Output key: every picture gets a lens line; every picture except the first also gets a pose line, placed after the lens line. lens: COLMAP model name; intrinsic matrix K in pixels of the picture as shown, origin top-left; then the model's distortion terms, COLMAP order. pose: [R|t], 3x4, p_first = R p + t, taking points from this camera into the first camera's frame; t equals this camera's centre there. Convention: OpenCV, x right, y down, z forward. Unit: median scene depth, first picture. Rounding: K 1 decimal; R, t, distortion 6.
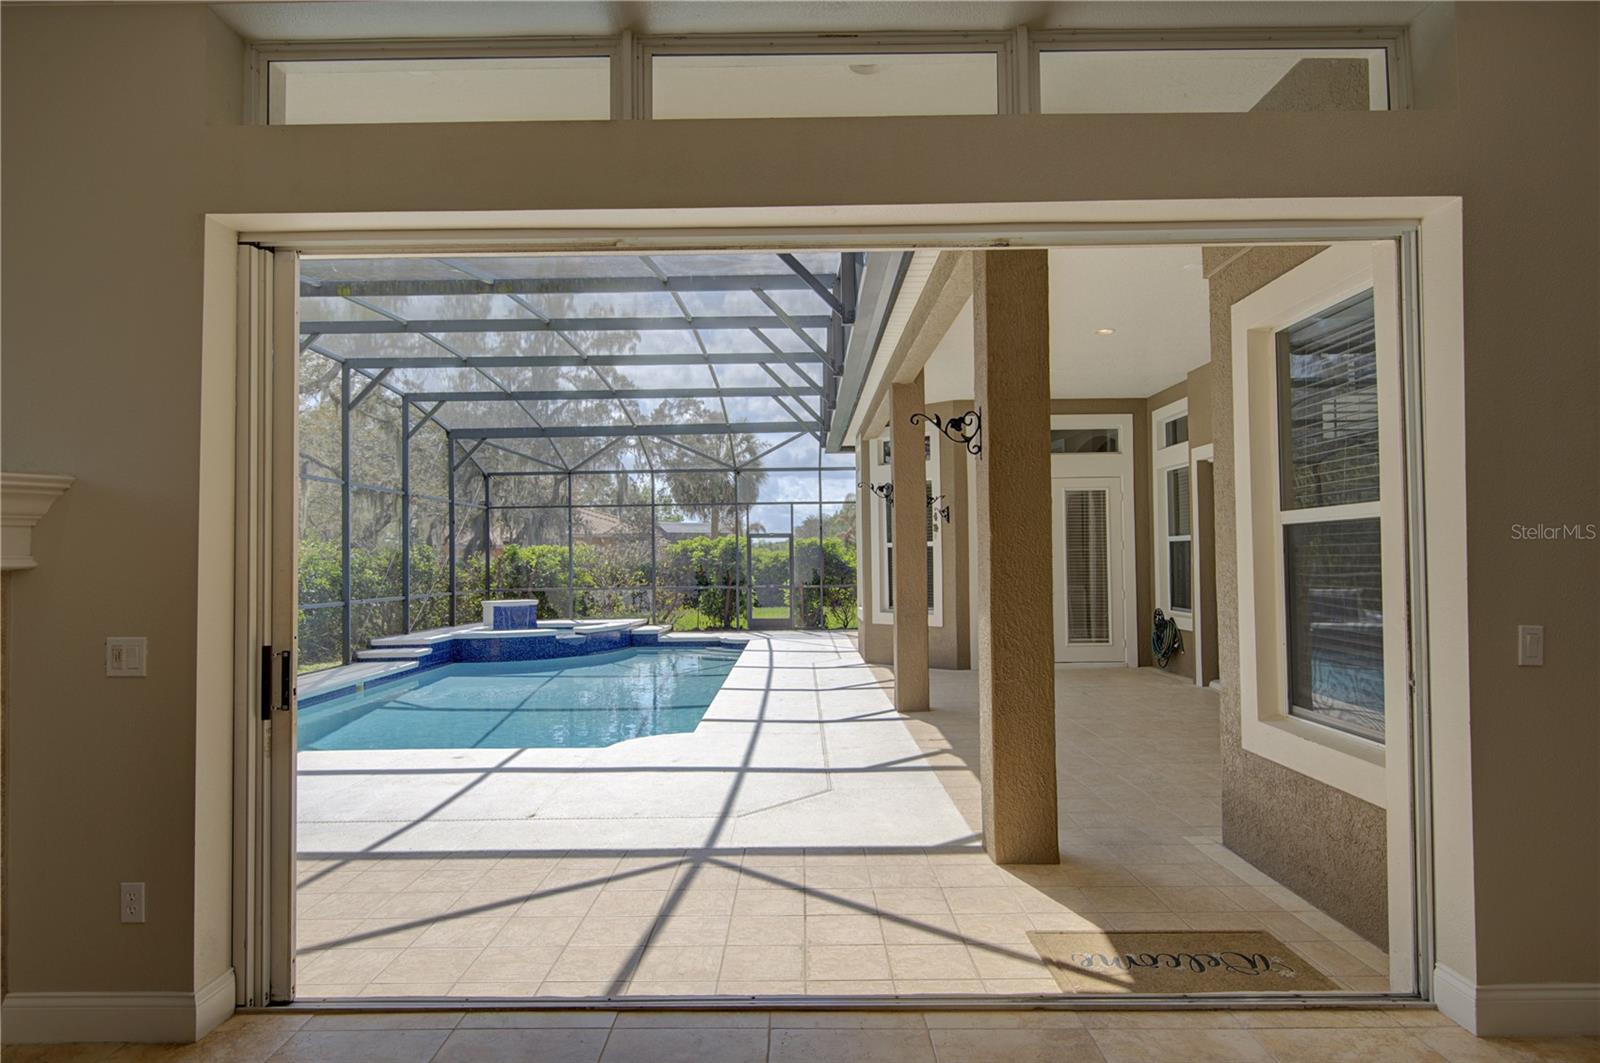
lens RADIAL K [[920.6, 0, 796.9], [0, 920.6, 531.6], [0, 0, 1]] dist [0.016247, 0.001091]
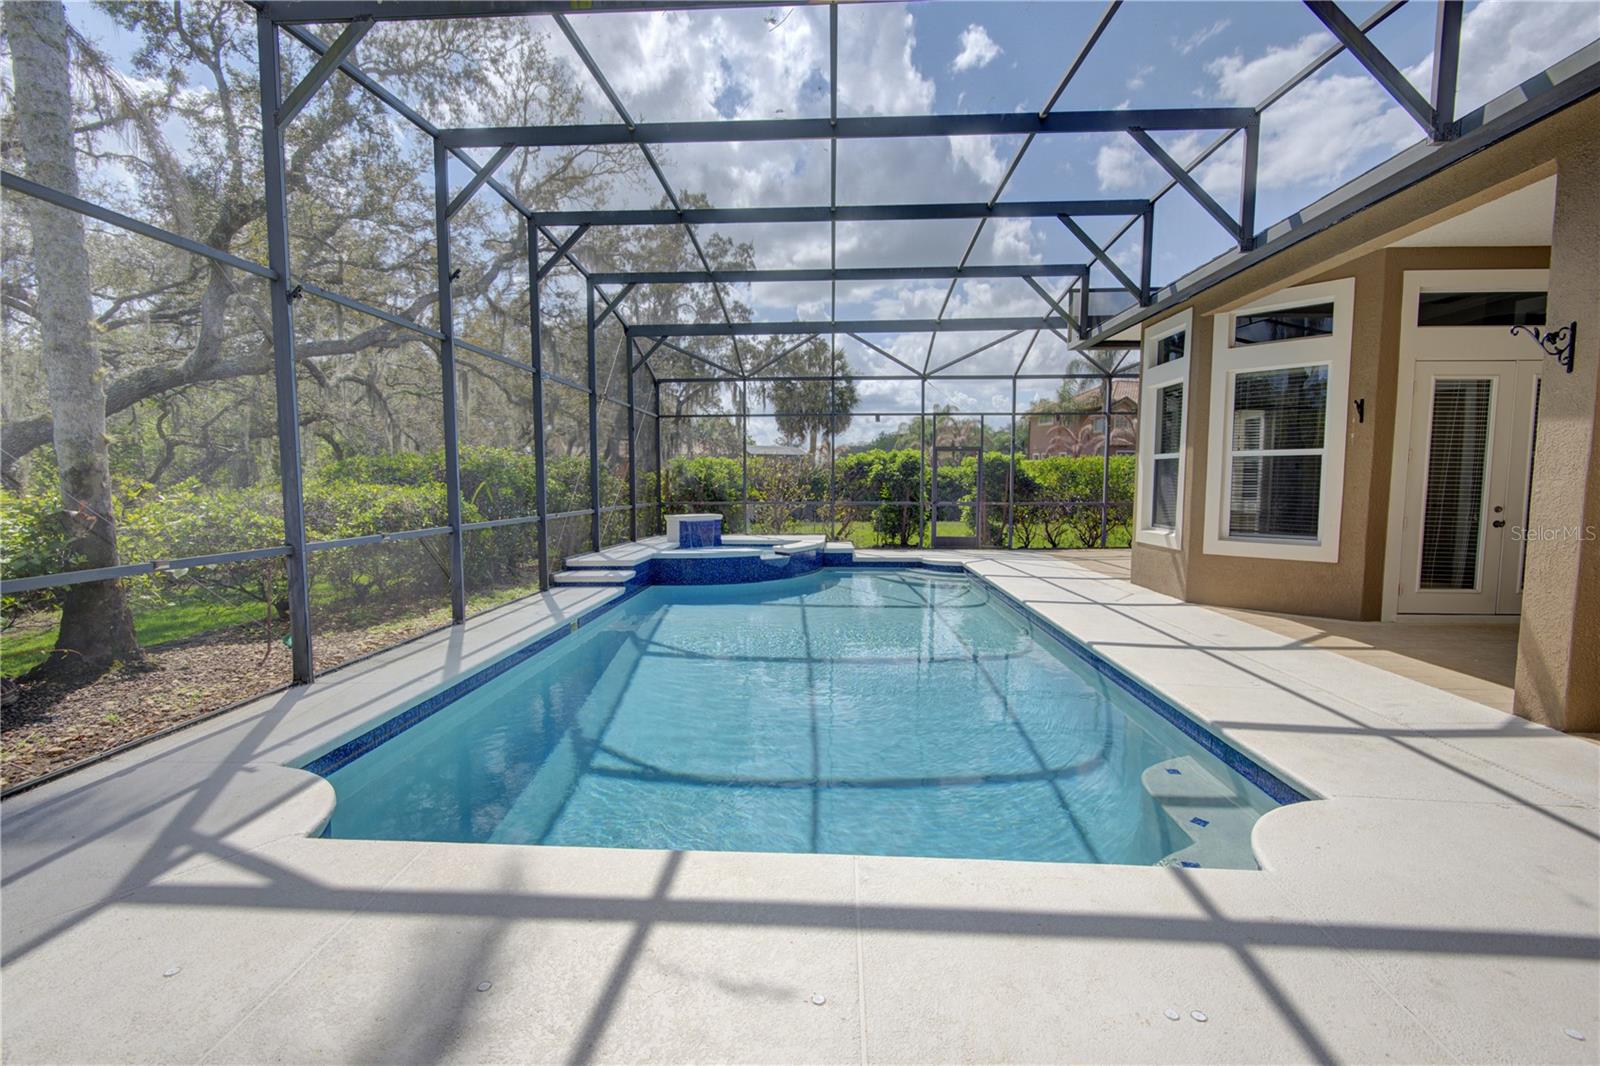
lens RADIAL K [[728.1, 0, 801.8], [0, 728.1, 541.9], [0, 0, 1]] dist [0.012271, -0.004821]
pose [[0.999148, 0.015064, -0.038431, -0.209829], [-0.010473, 0.993080, 0.116973, 0.017390], [0.039927, -0.116471, 0.992391, 0.325593]]
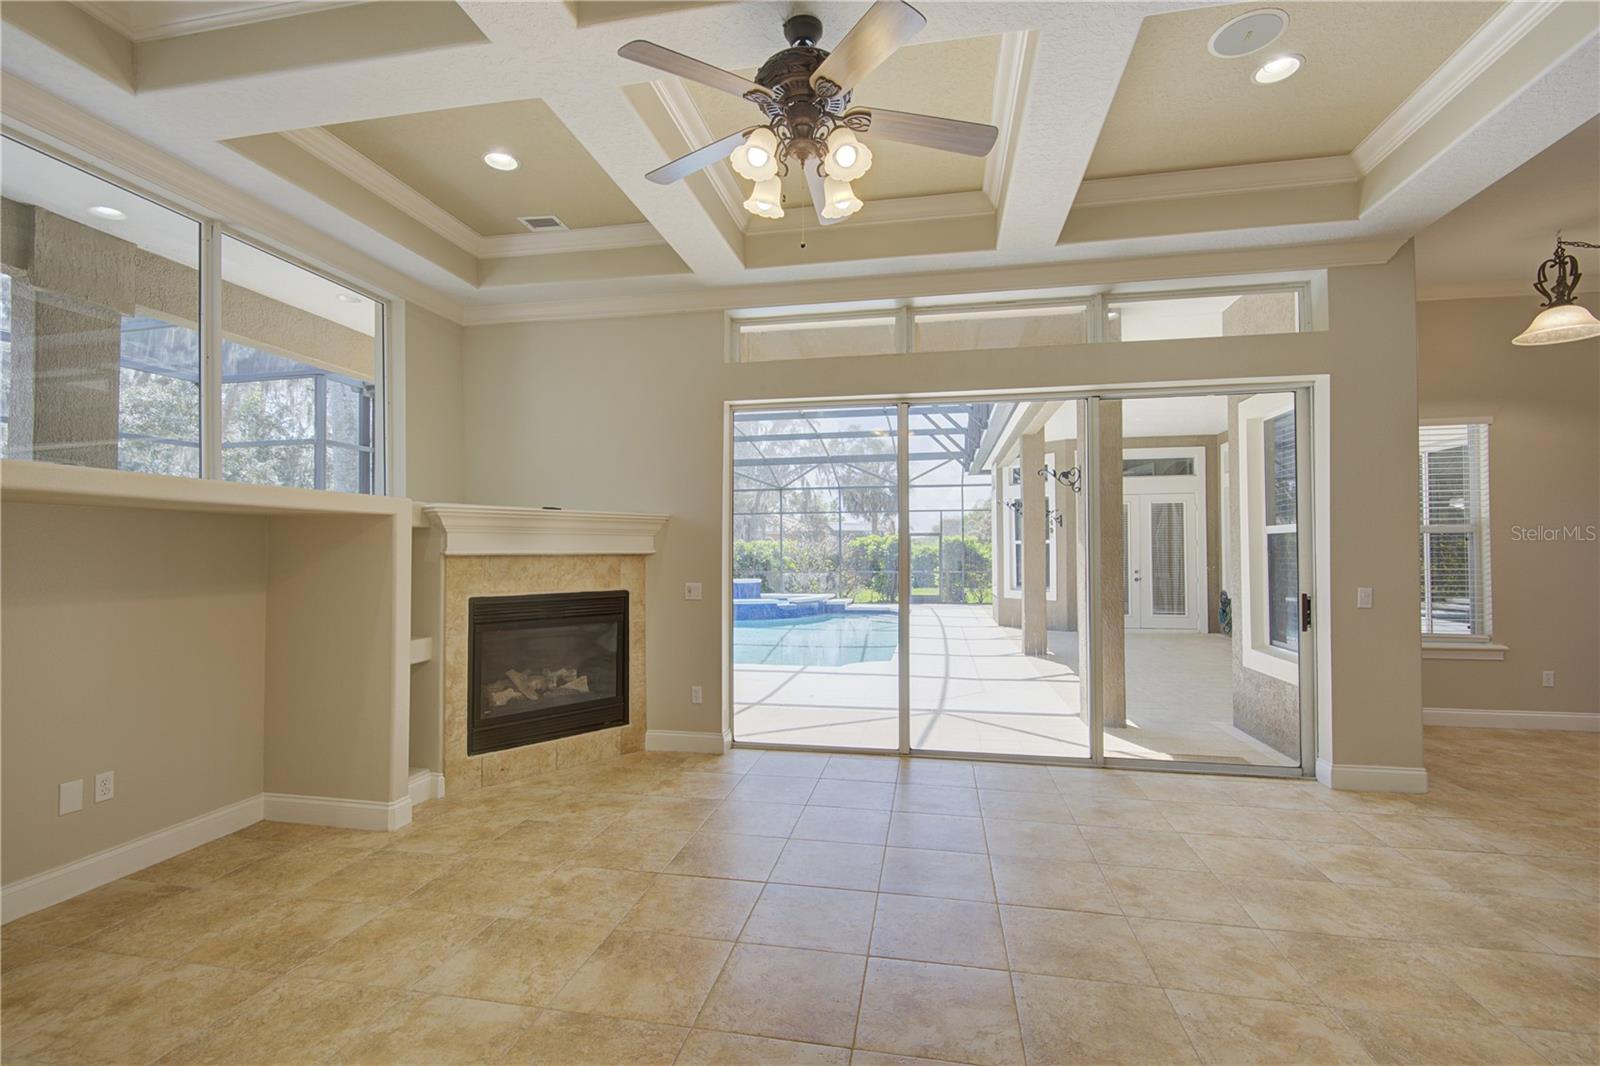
lens RADIAL K [[728.1, 0, 798.2], [0, 728.1, 537.3], [0, 0, 1]] dist [0.012271, -0.004821]
pose [[0.983041, 0.003144, -0.183360, -0.020486], [-0.001247, 0.999945, 0.010456, -0.003860], [0.183383, -0.010050, 0.982990, -0.129599]]
